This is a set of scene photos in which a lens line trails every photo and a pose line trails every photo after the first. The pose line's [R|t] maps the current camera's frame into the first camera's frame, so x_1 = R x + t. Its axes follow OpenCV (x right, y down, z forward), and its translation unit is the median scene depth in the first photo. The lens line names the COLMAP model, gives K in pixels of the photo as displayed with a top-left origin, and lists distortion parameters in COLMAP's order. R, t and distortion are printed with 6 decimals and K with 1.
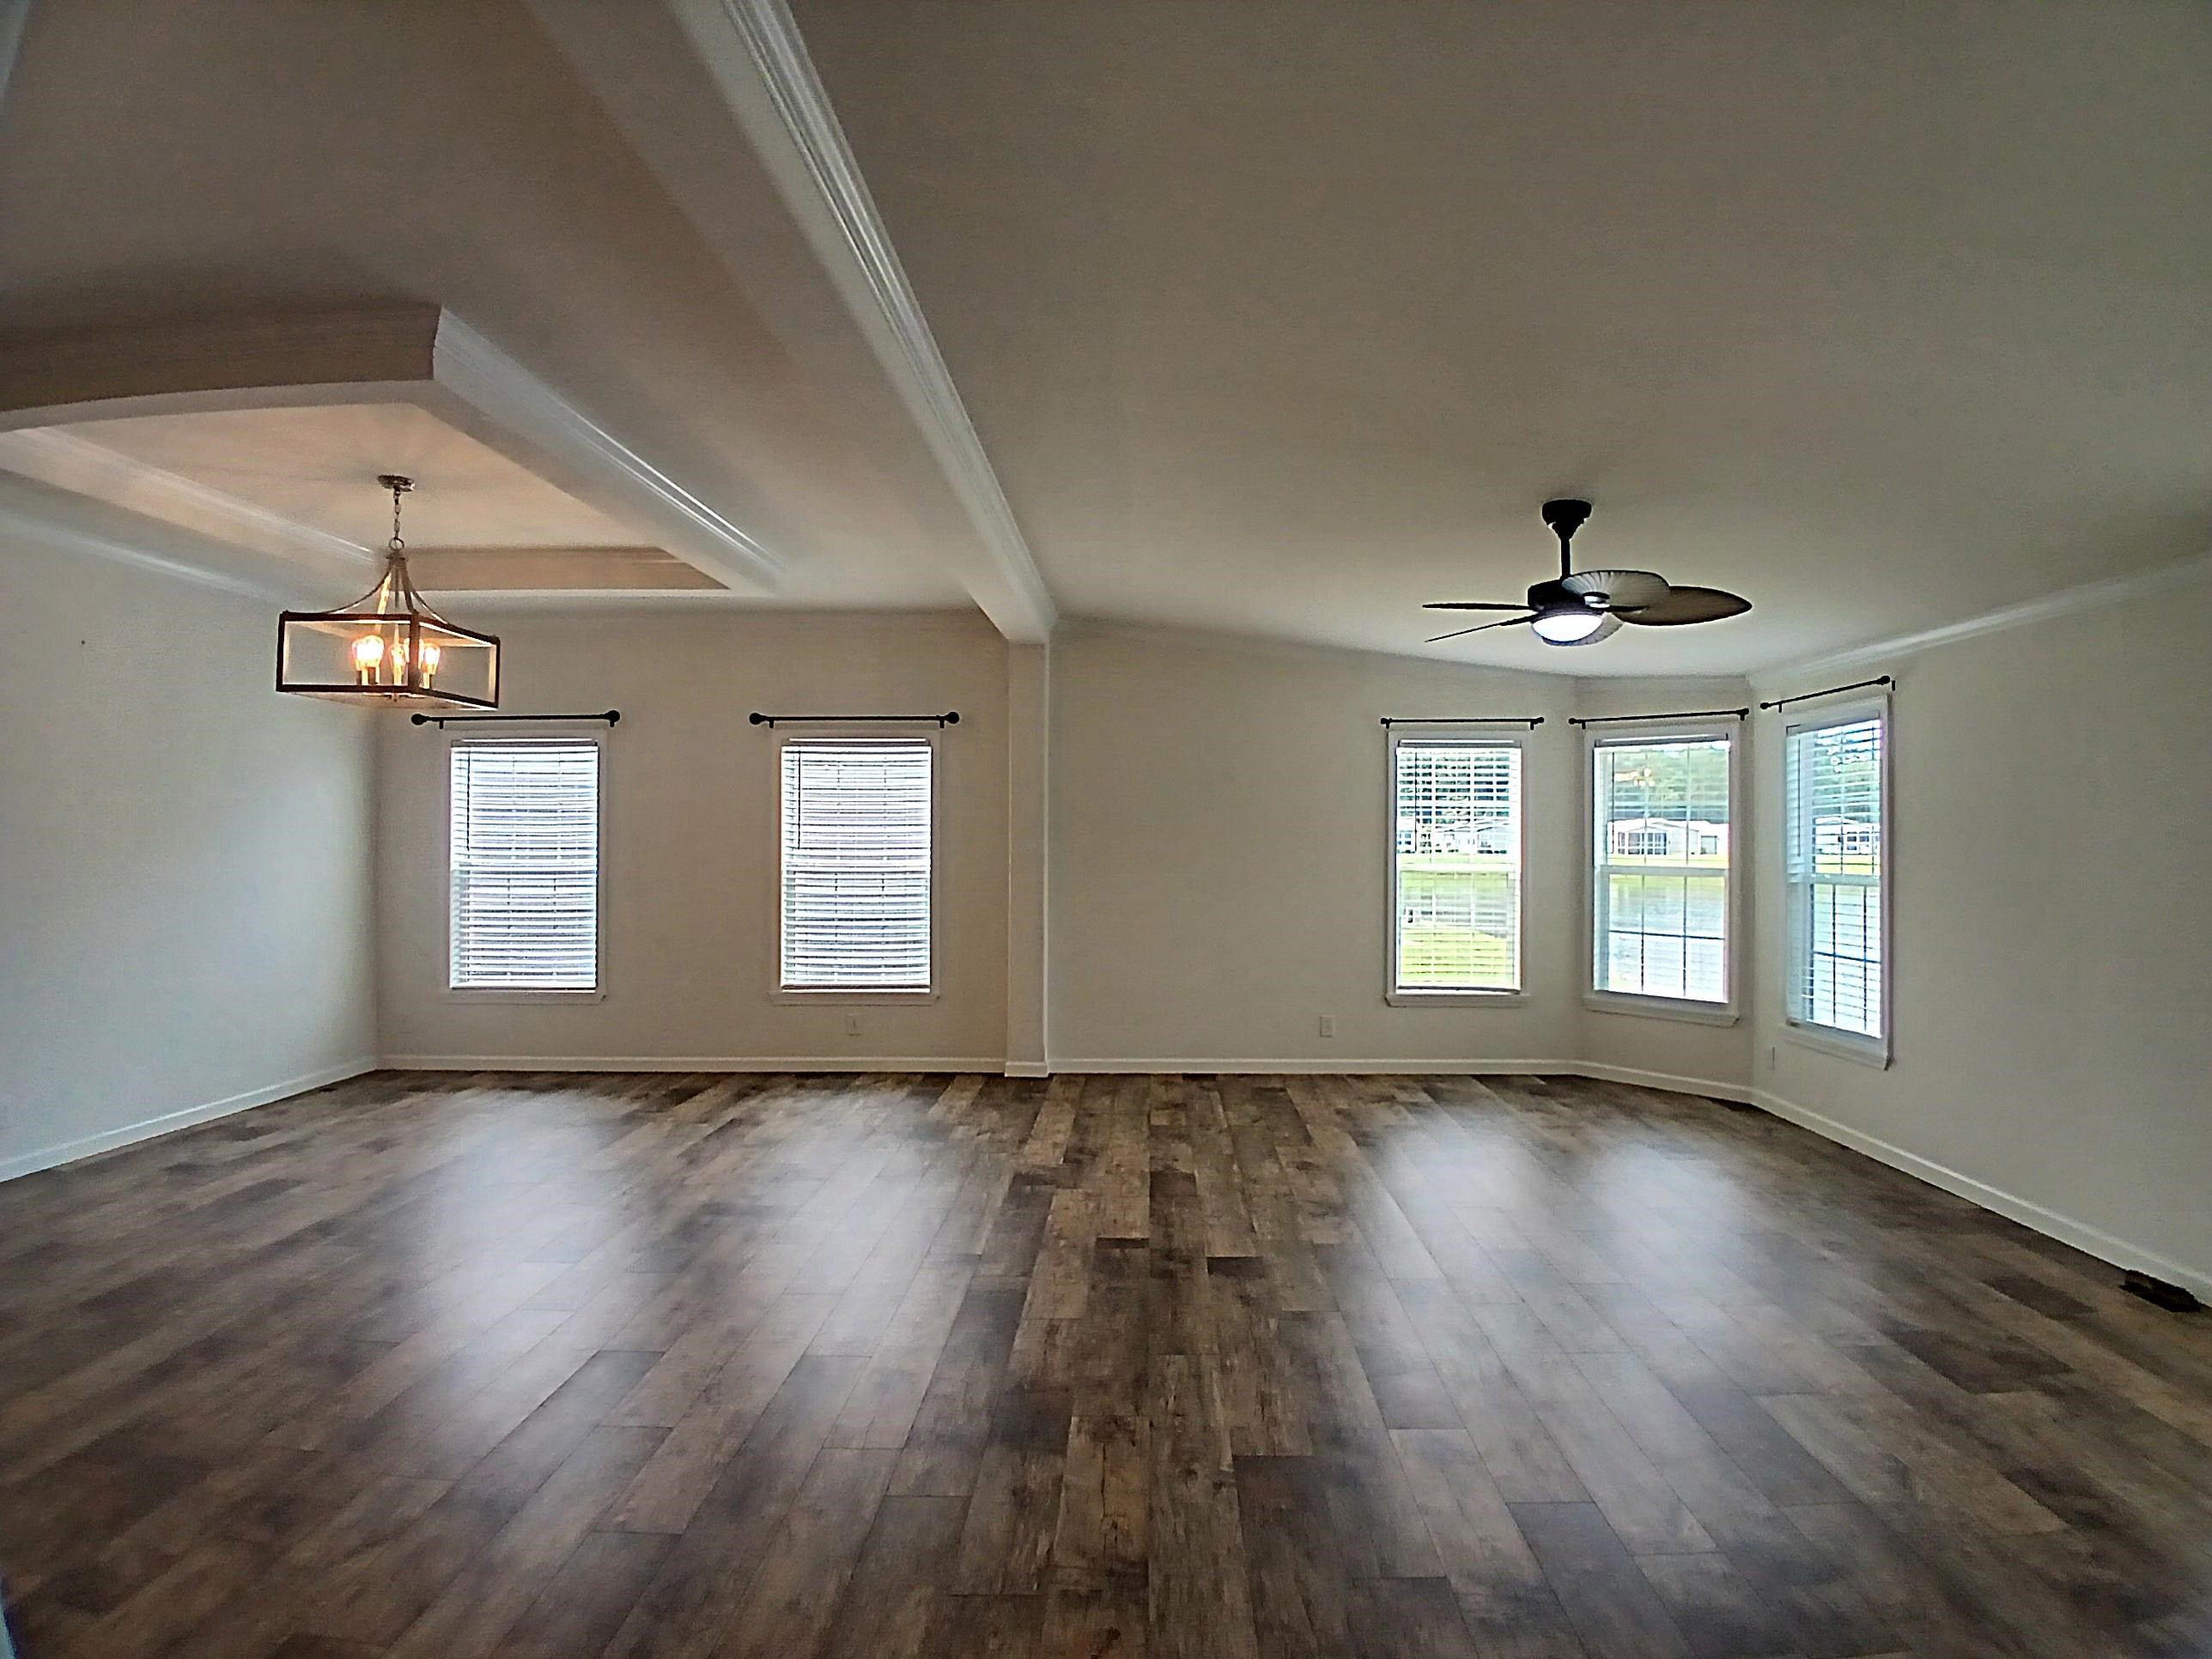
lens RADIAL K [[1099.0, 0, 1141.2], [0, 1099.0, 790.2], [0, 0, 1]] dist [0.015199, -0.048490]
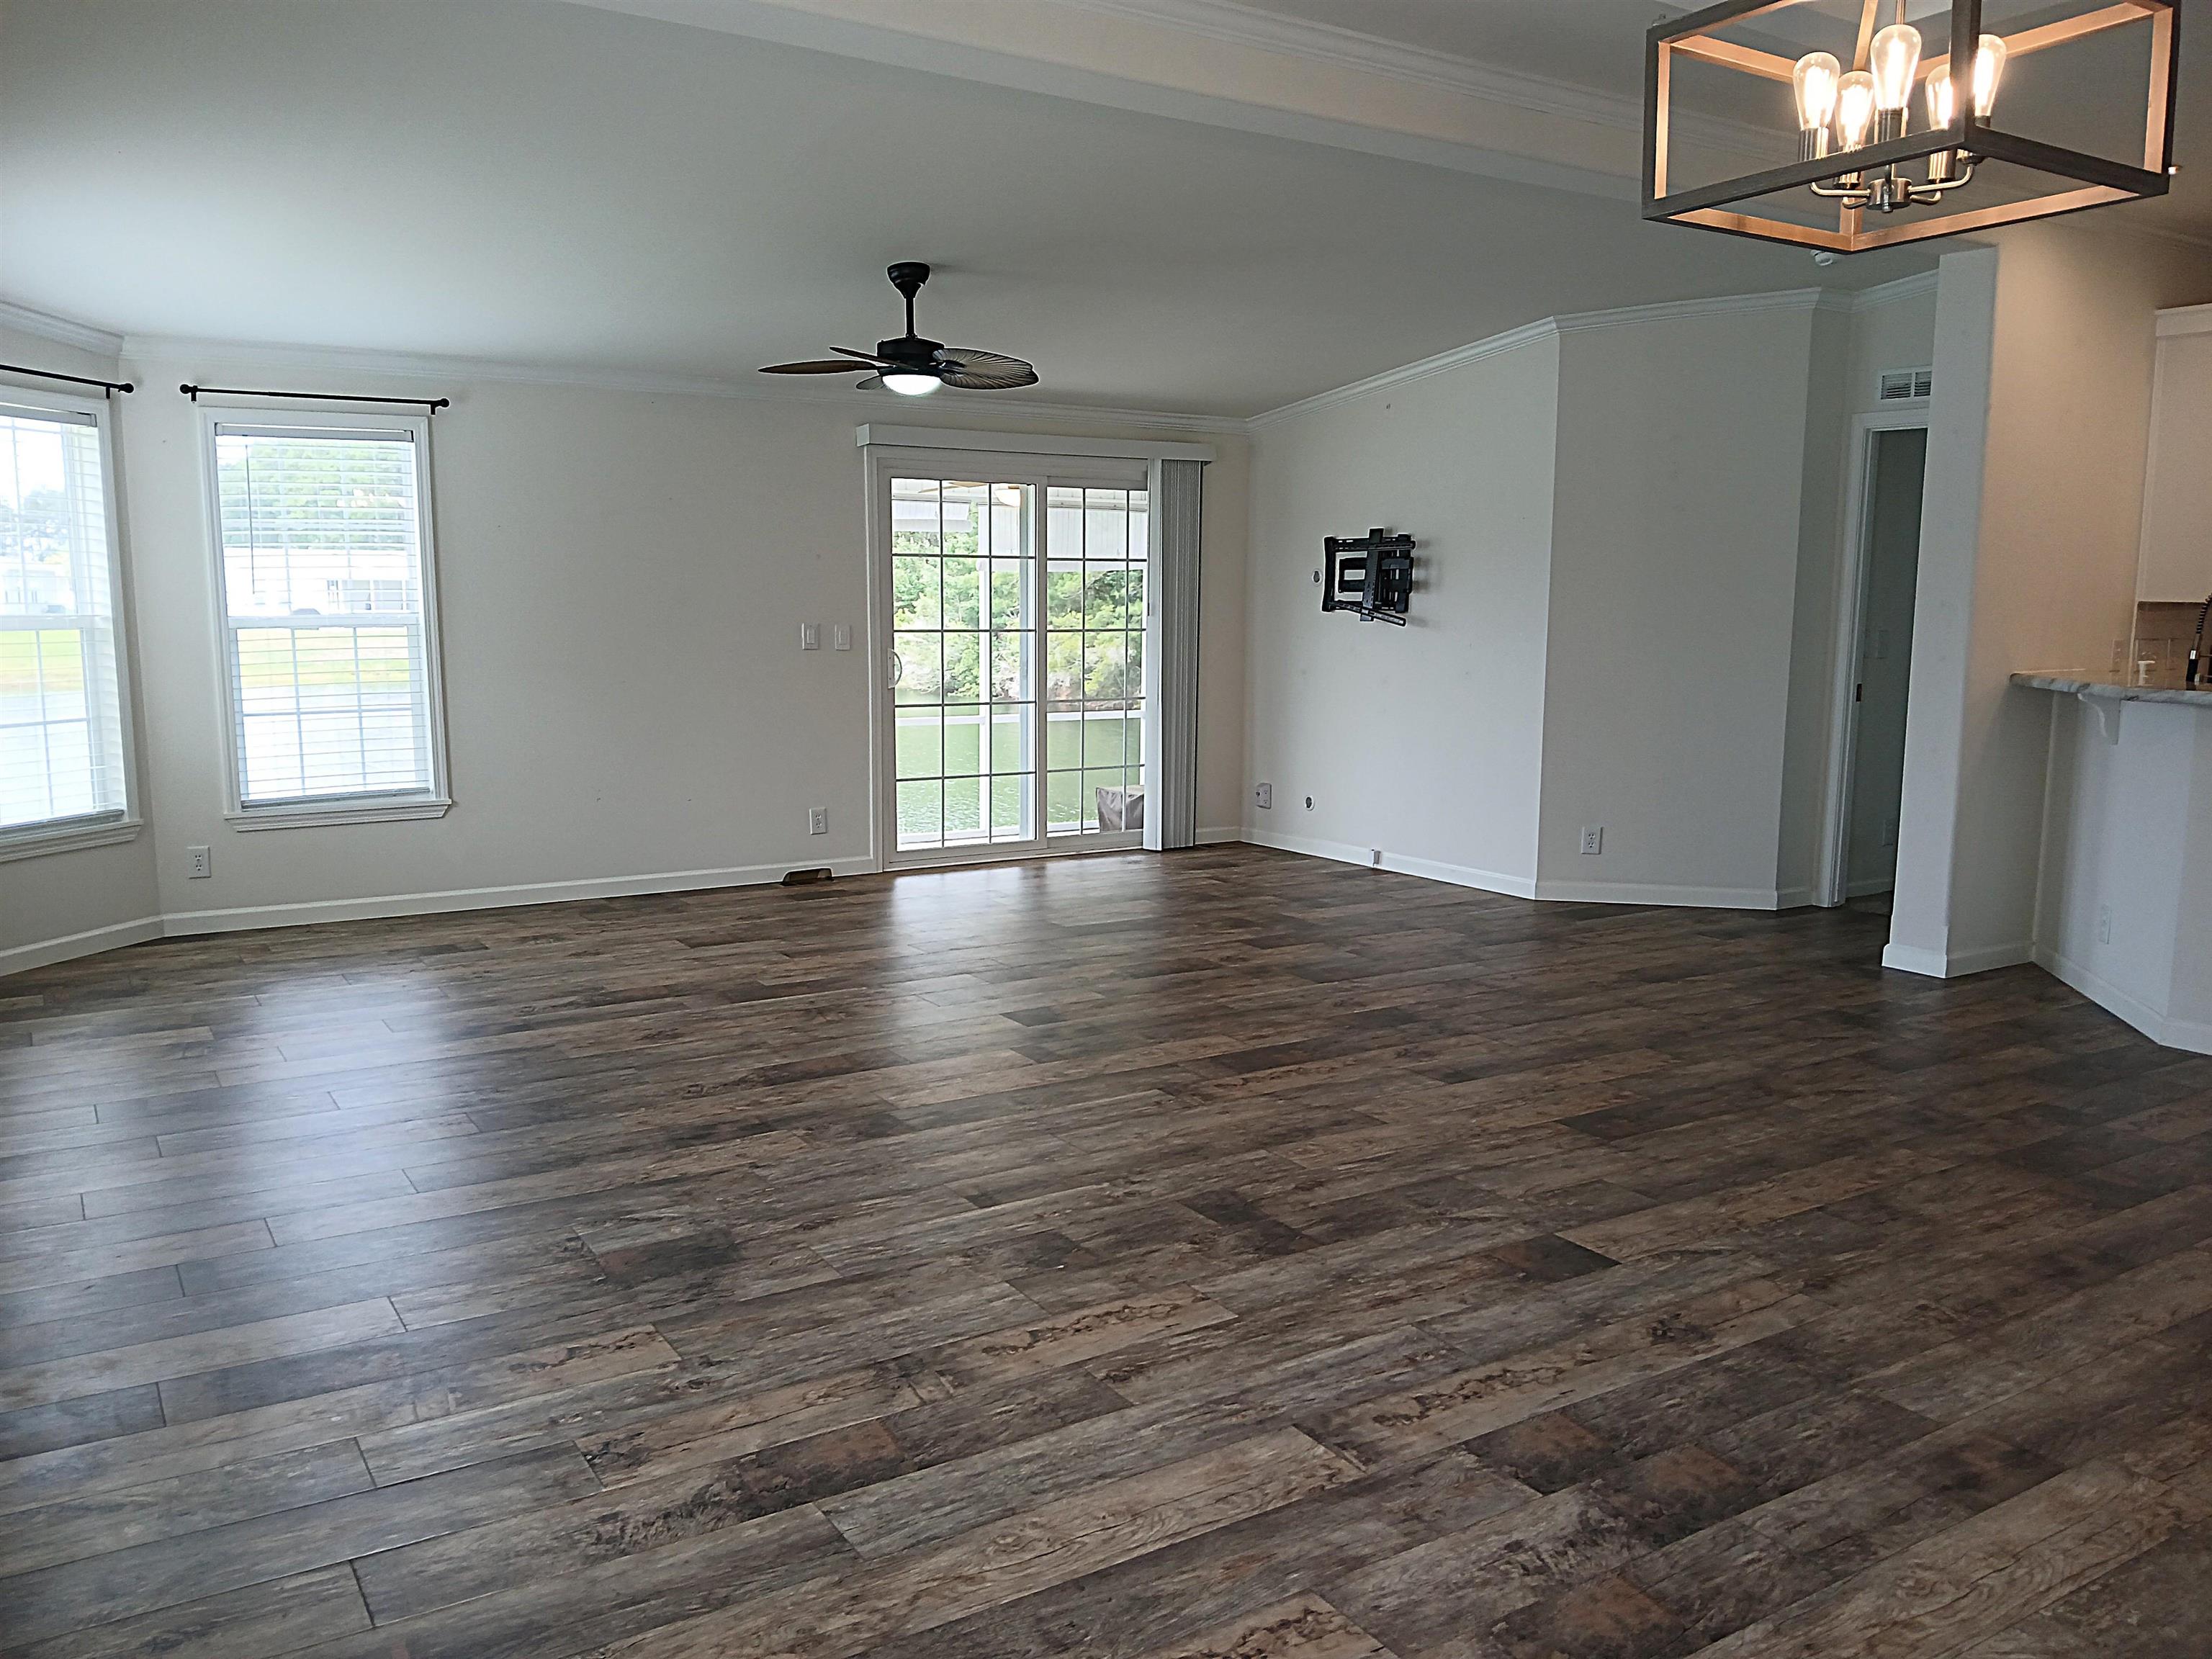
lens RADIAL K [[1702.8, 0, 1096.7], [0, 1702.8, 819.8], [0, 0, 1]] dist [0.086646, -0.187288]
pose [[-0.542841, -0.116168, 0.831762, -1.051213], [-0.042142, 0.992907, 0.111171, 0.078922], [-0.838777, 0.025296, -0.543887, 1.575994]]
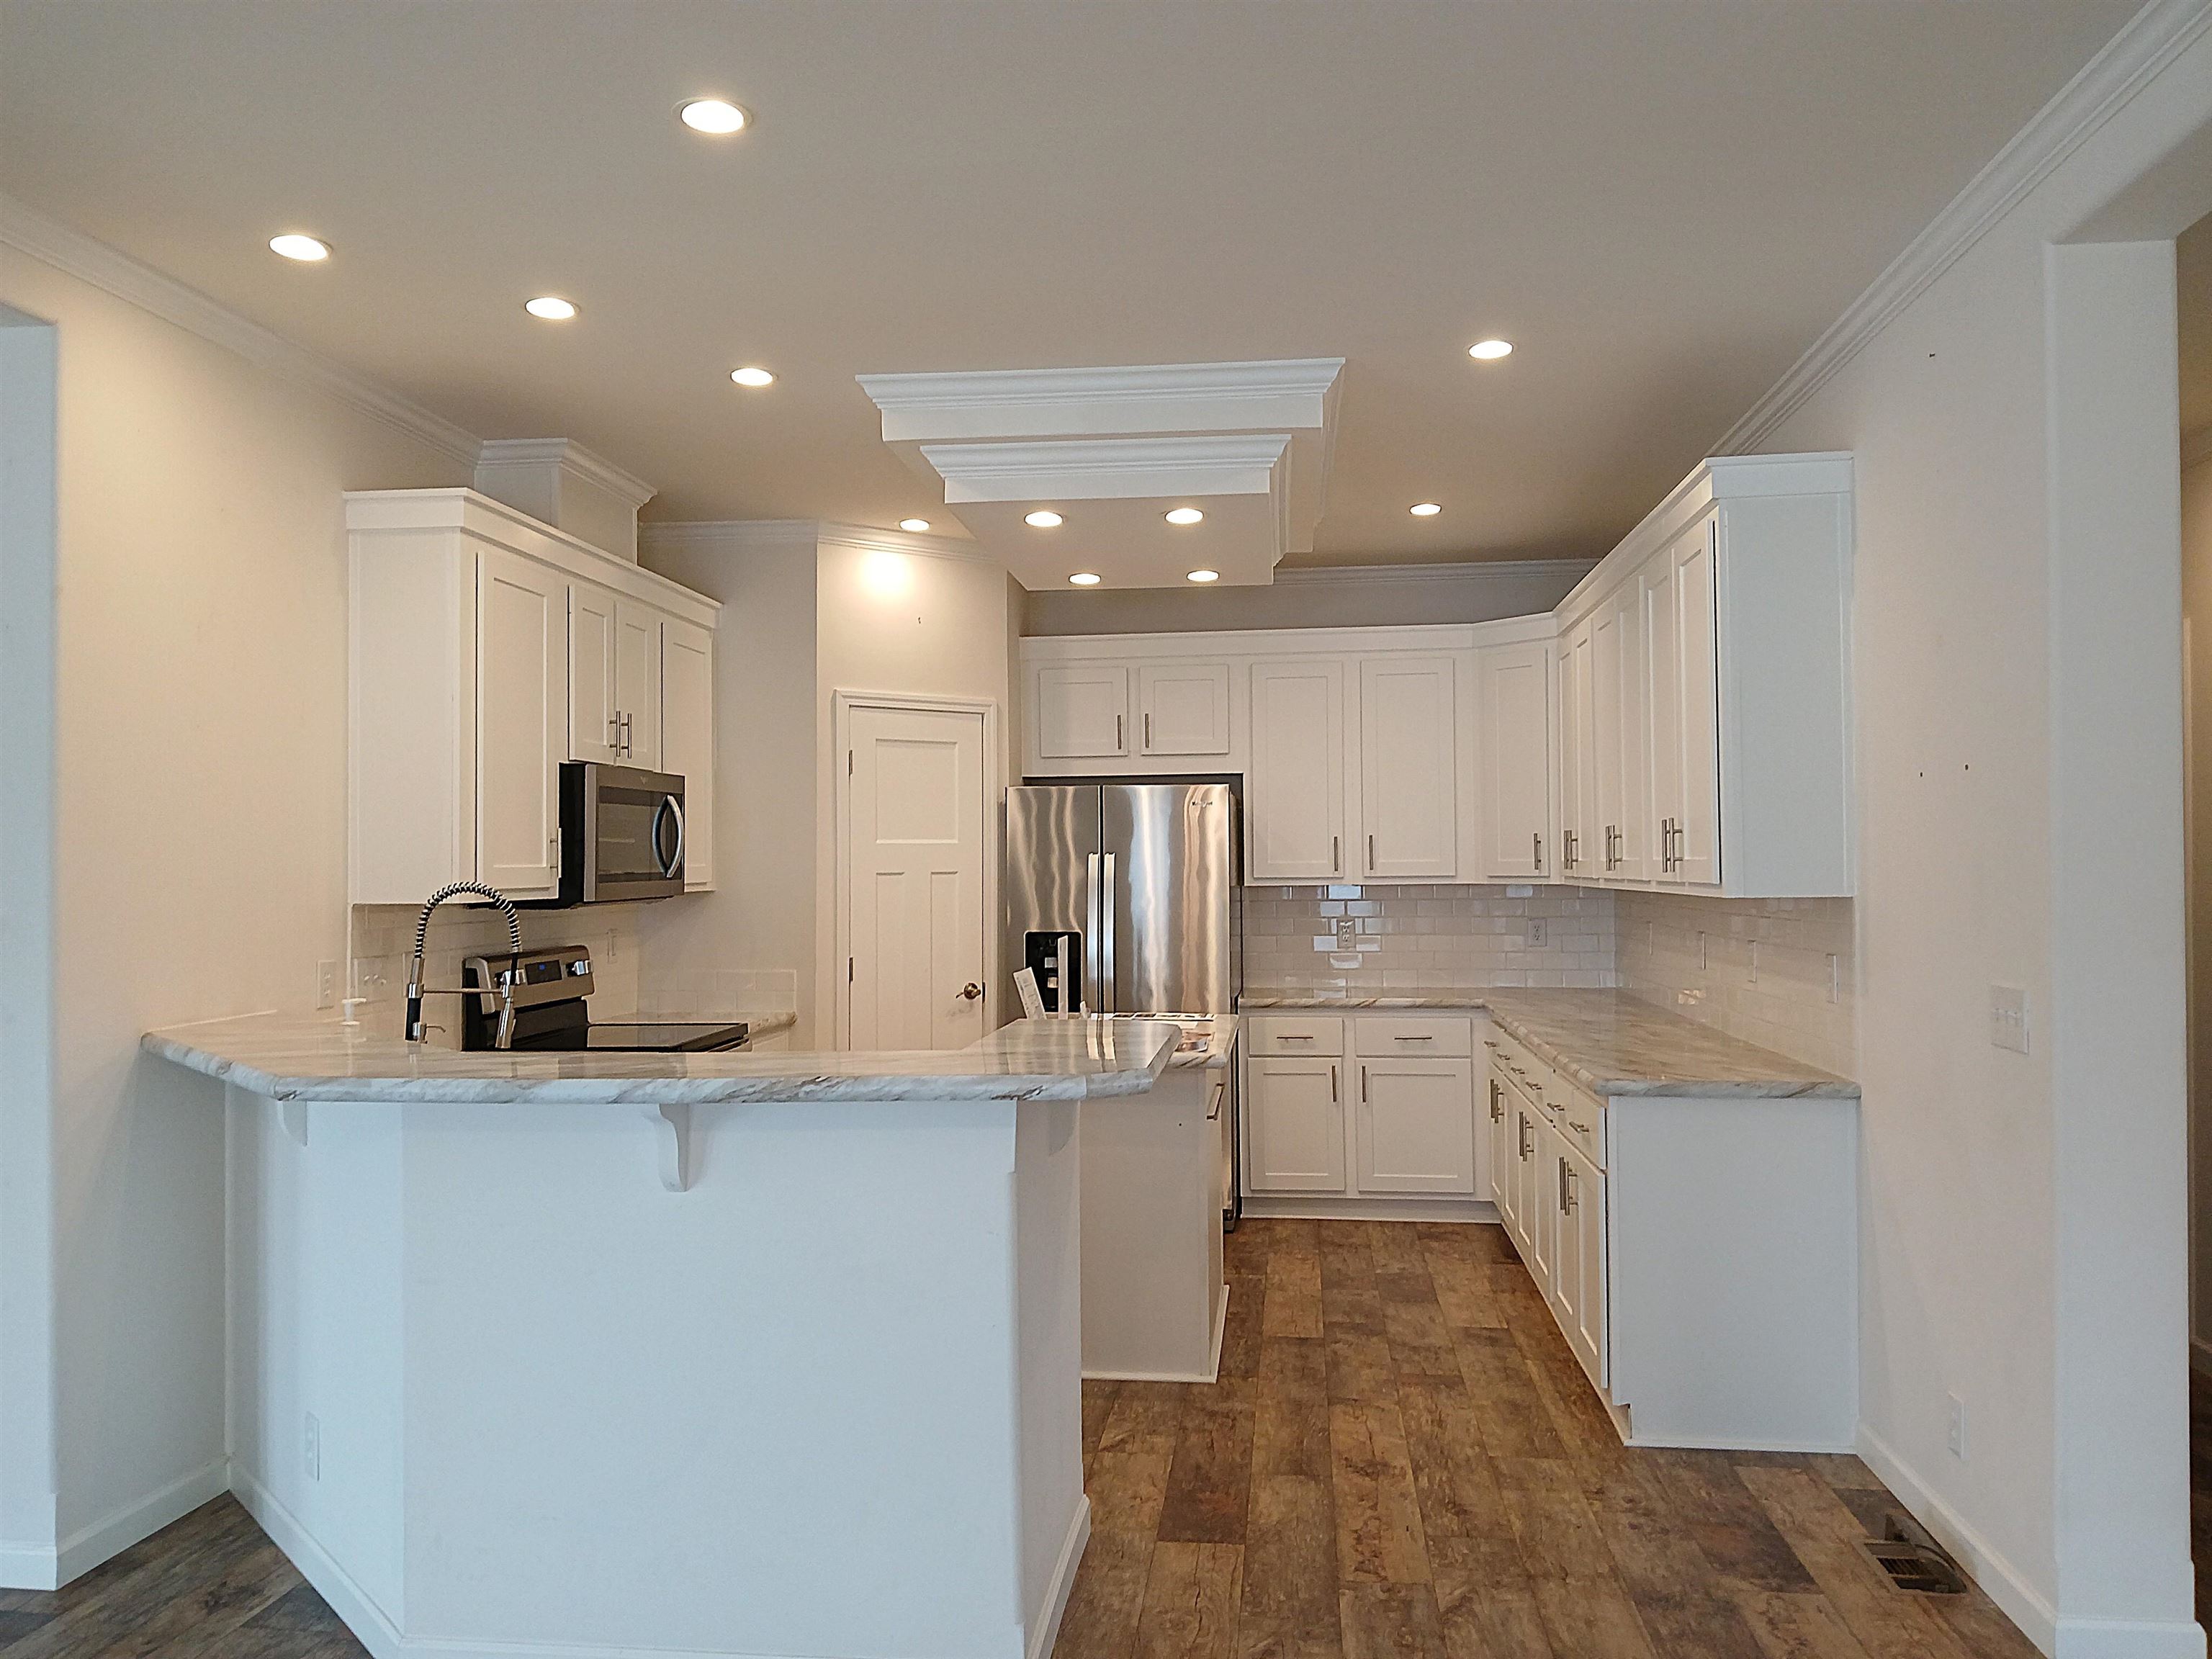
lens RADIAL K [[1705.1, 0, 1084.2], [0, 1705.1, 833.9], [0, 0, 1]] dist [0.088530, -0.179737]
pose [[-0.993934, 0.007748, 0.109708, -0.810049], [0.001240, 0.998241, -0.059267, 0.035911], [-0.109974, -0.058772, -0.992195, 0.930818]]
